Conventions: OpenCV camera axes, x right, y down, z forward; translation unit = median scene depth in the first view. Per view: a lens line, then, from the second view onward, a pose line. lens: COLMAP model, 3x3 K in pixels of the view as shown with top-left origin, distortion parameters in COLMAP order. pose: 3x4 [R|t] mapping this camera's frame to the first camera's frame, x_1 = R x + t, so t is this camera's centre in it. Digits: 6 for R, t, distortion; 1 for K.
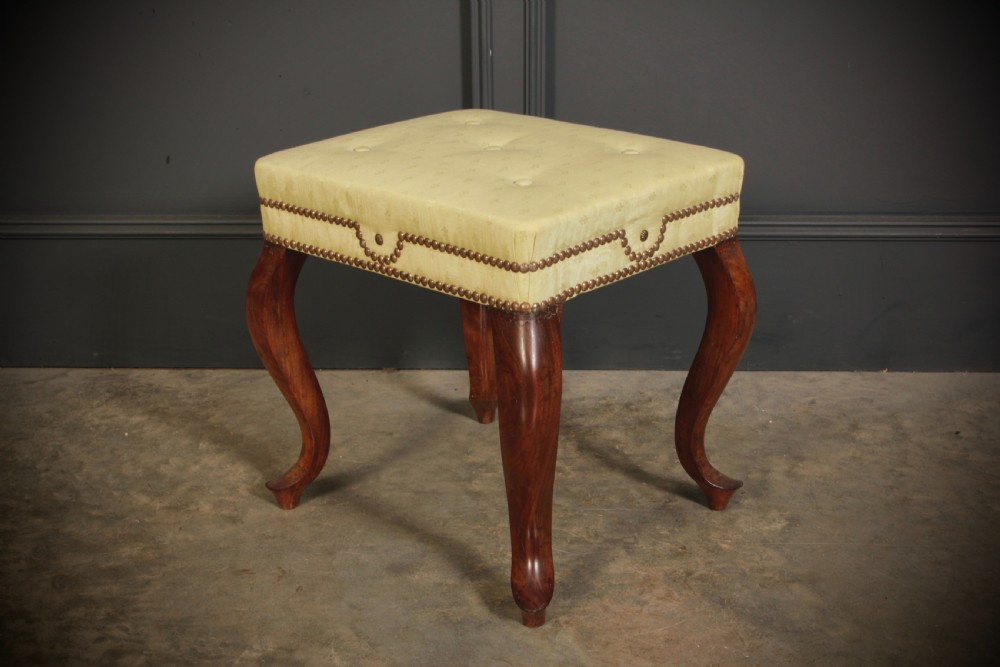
lens RADIAL K [[1308.0, 0, 500.0], [0, 1308.0, 334.1], [0, 0, 1]] dist [-0.006806, 0.024010]
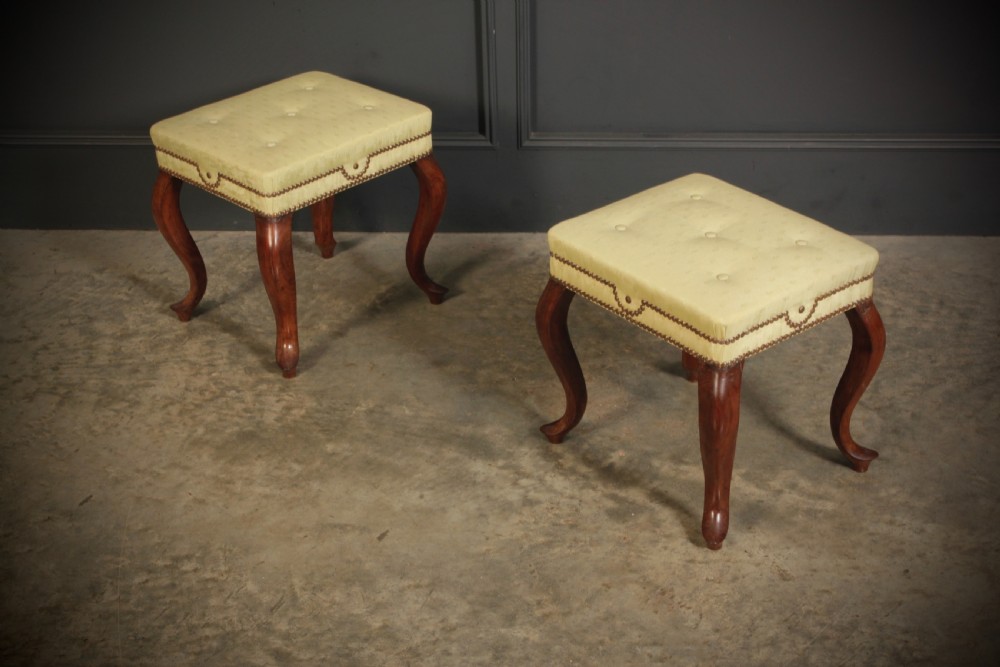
lens RADIAL K [[1361.6, 0, 500.8], [0, 1361.6, 331.6], [0, 0, 1]] dist [-0.004251, 0.046889]
pose [[0.999726, 0.001088, -0.023368, 0.043931], [0.002631, 0.987350, 0.158537, -0.138540], [0.023245, -0.158555, 0.987077, -0.724668]]
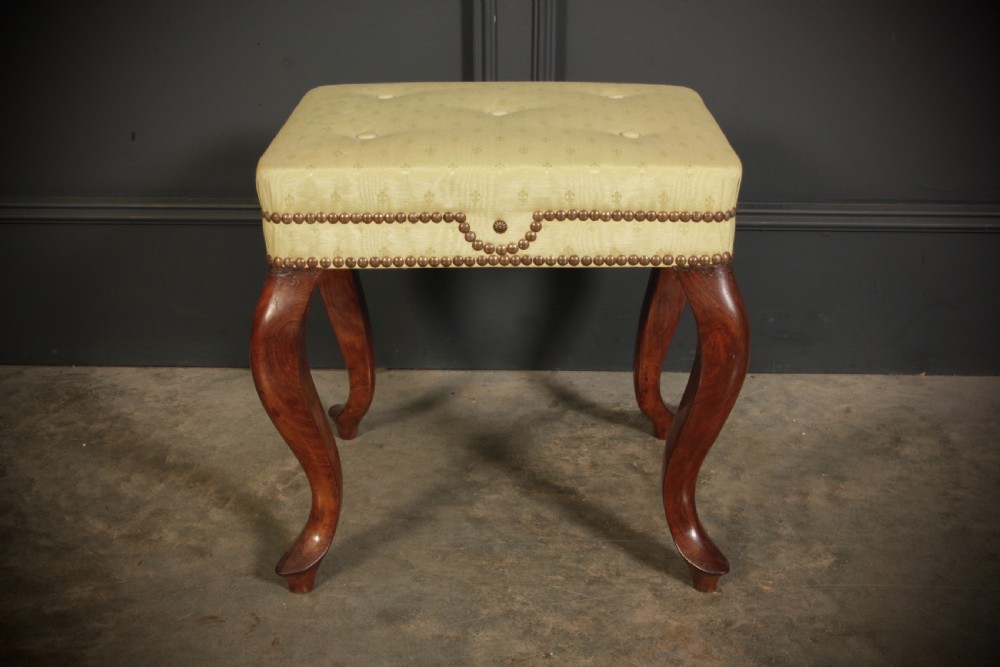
lens RADIAL K [[1265.4, 0, 502.3], [0, 1265.4, 334.1], [0, 0, 1]] dist [-0.014364, 0.026130]
pose [[0.999861, 0.005200, 0.015838, -0.016732], [-0.005587, 0.999685, 0.024473, -0.024727], [-0.015705, -0.024558, 0.999575, 0.153704]]
